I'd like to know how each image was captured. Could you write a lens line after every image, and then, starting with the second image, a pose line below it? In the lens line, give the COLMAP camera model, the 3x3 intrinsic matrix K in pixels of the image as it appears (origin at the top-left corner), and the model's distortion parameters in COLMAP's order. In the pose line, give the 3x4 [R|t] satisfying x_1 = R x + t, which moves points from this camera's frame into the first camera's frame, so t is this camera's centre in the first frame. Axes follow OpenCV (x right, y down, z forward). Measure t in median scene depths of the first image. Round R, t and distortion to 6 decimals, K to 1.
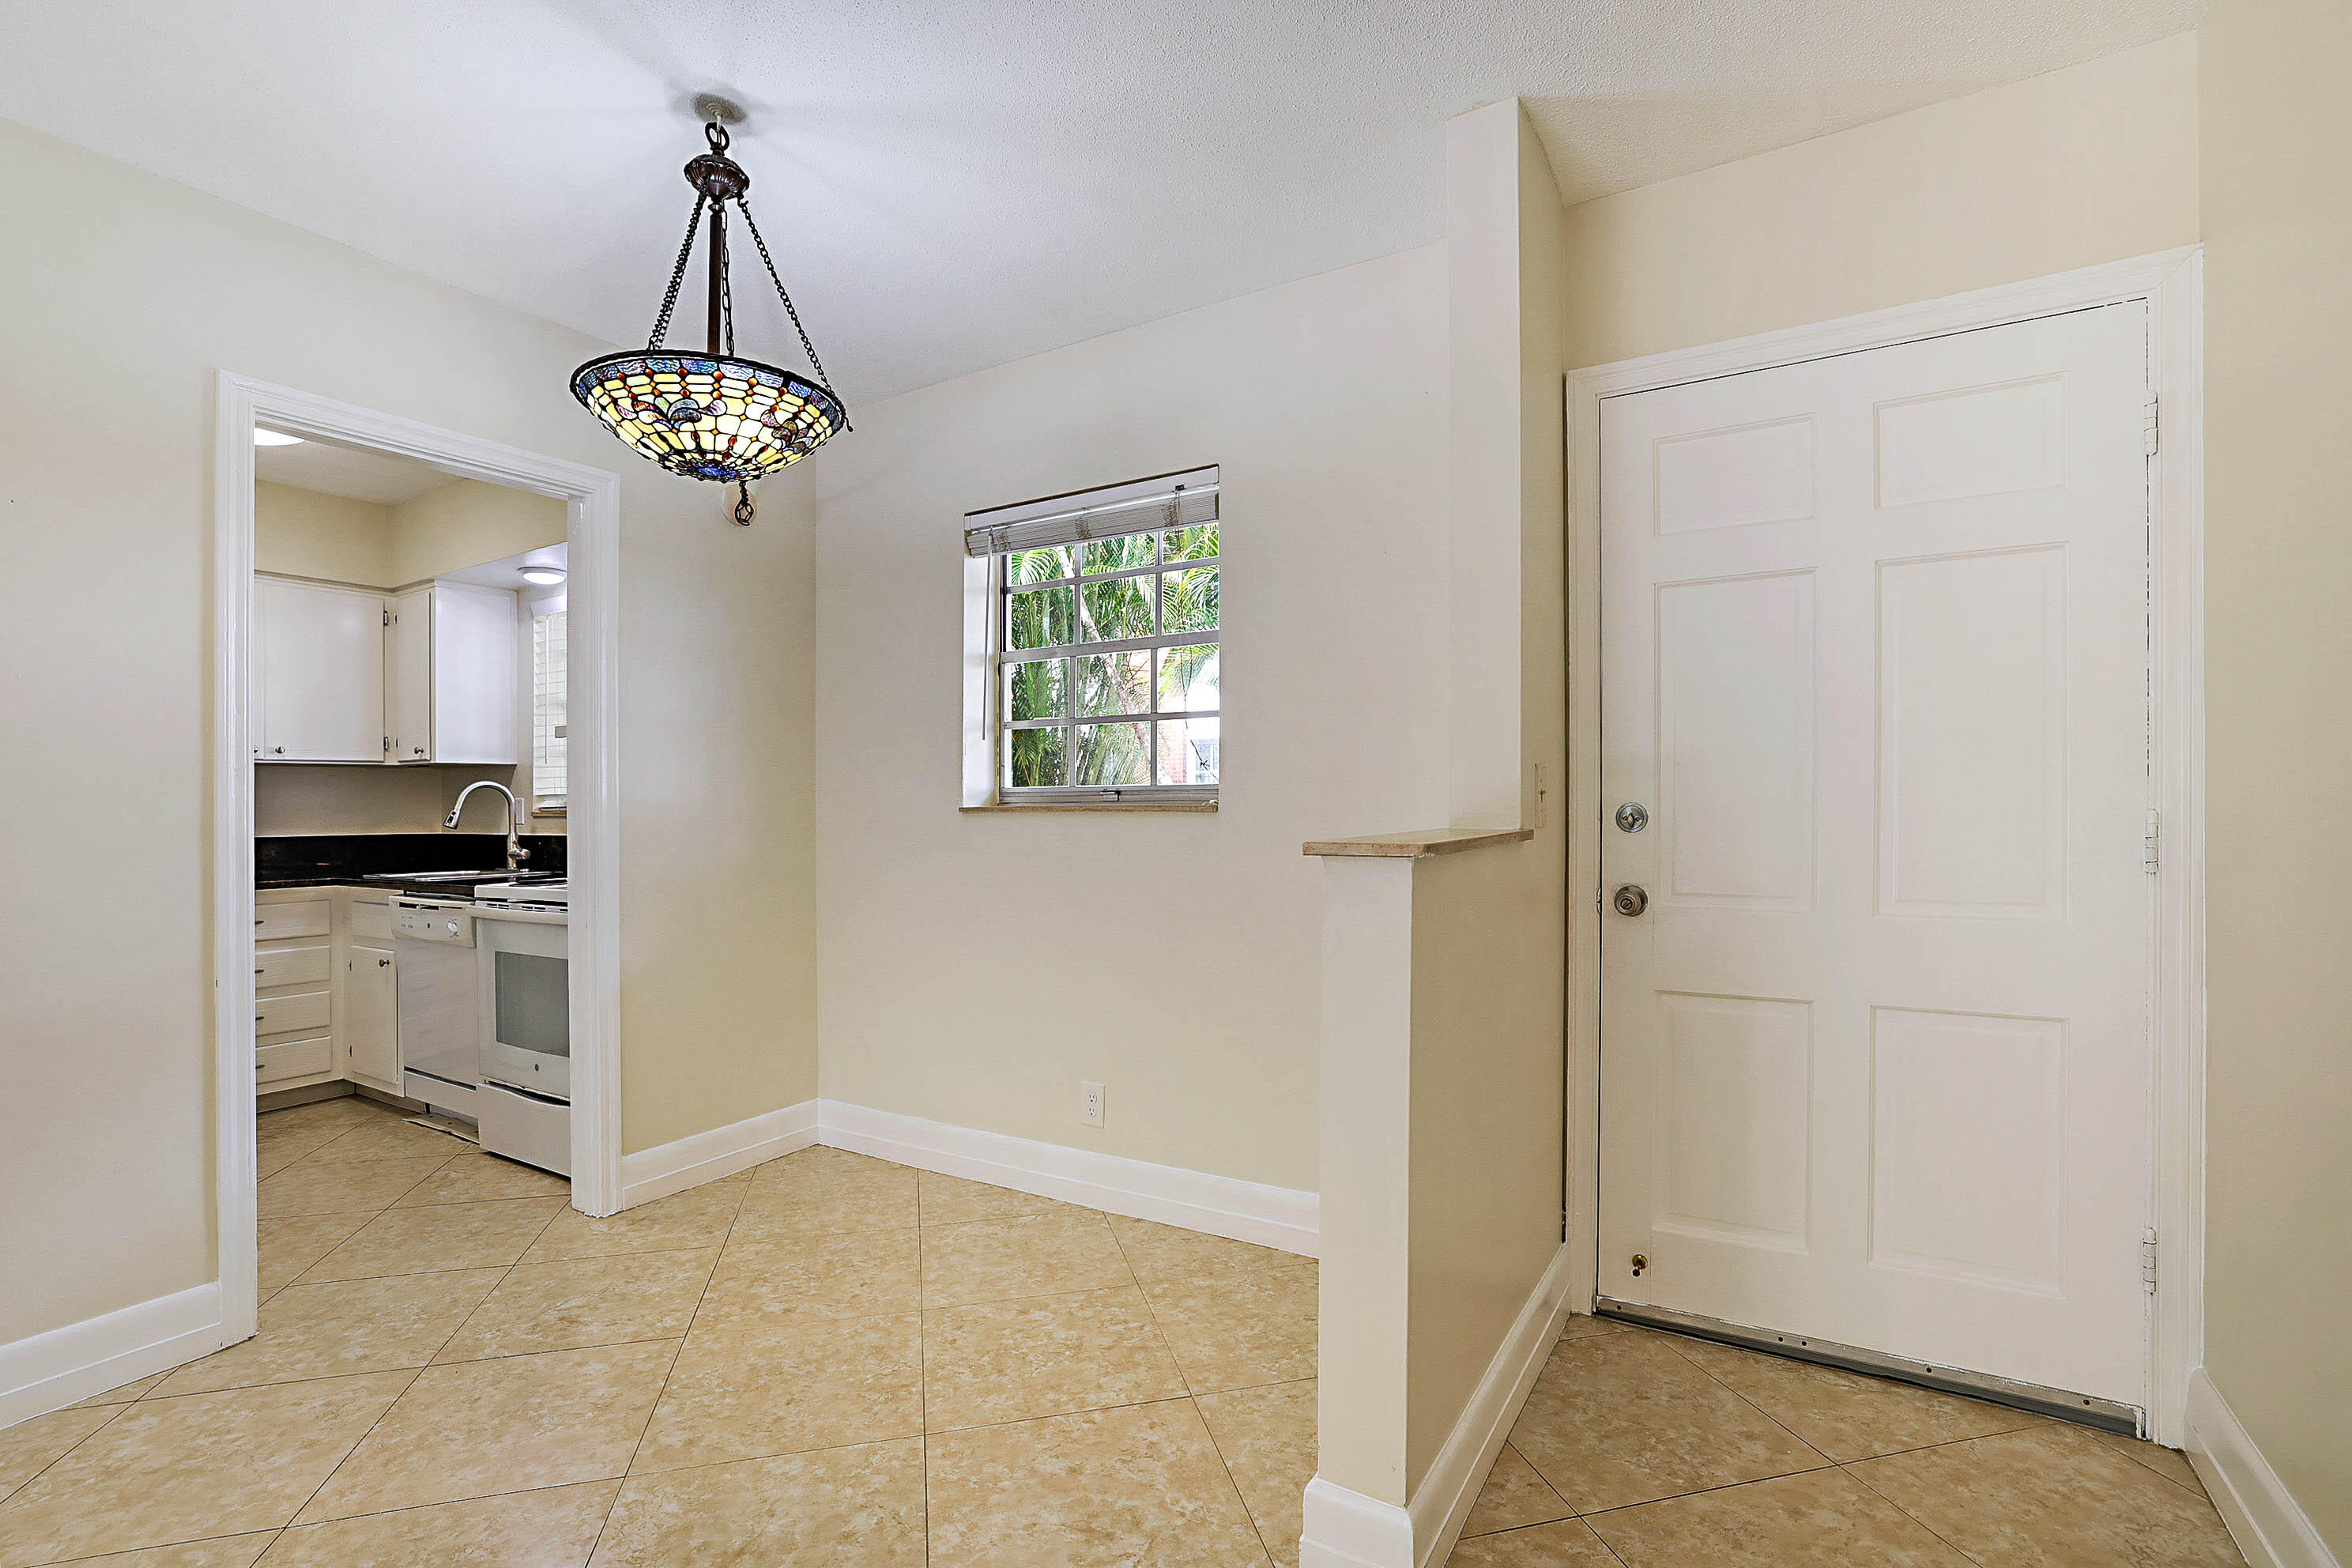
lens RADIAL K [[1063.8, 0, 1171.3], [0, 1063.8, 794.8], [0, 0, 1]] dist [-0.035385, 0.015255]
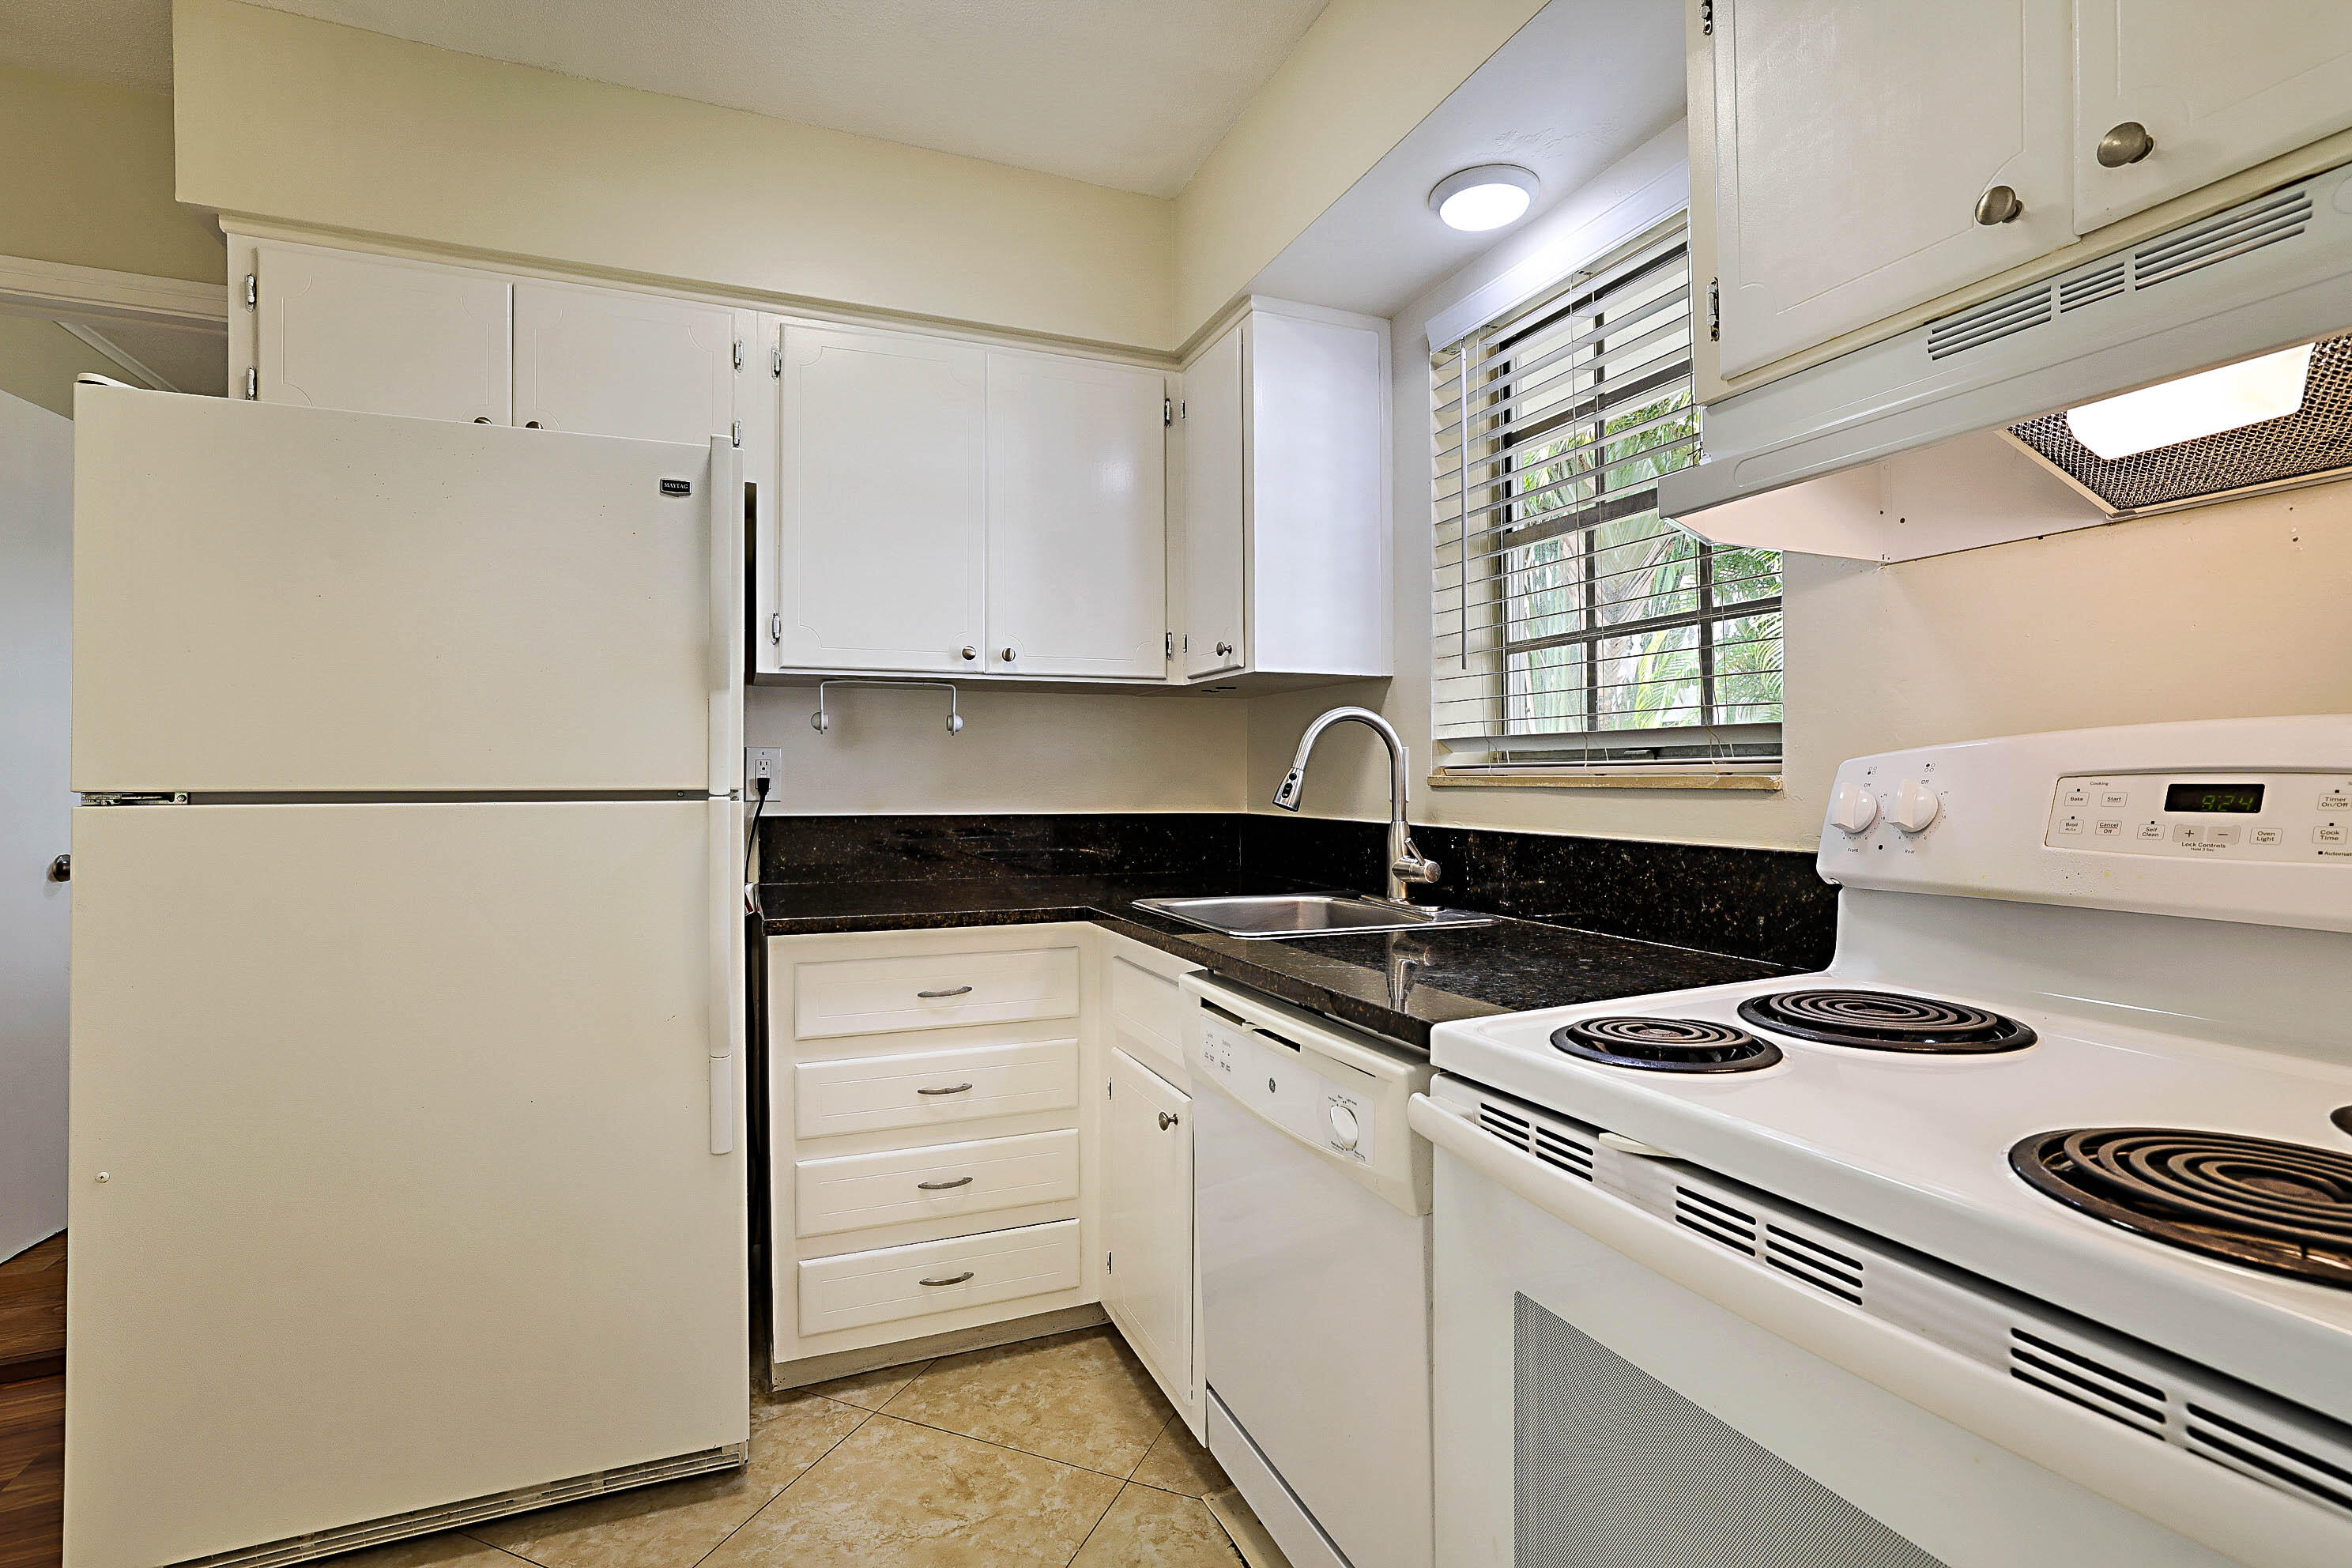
lens RADIAL K [[1063.8, 0, 1171.3], [0, 1063.8, 794.8], [0, 0, 1]] dist [-0.035385, 0.015255]
pose [[0.807893, 0.022304, -0.588907, -0.438269], [-0.002225, 0.999392, 0.034799, 0.009144], [0.589325, -0.026804, 0.807452, 0.575059]]
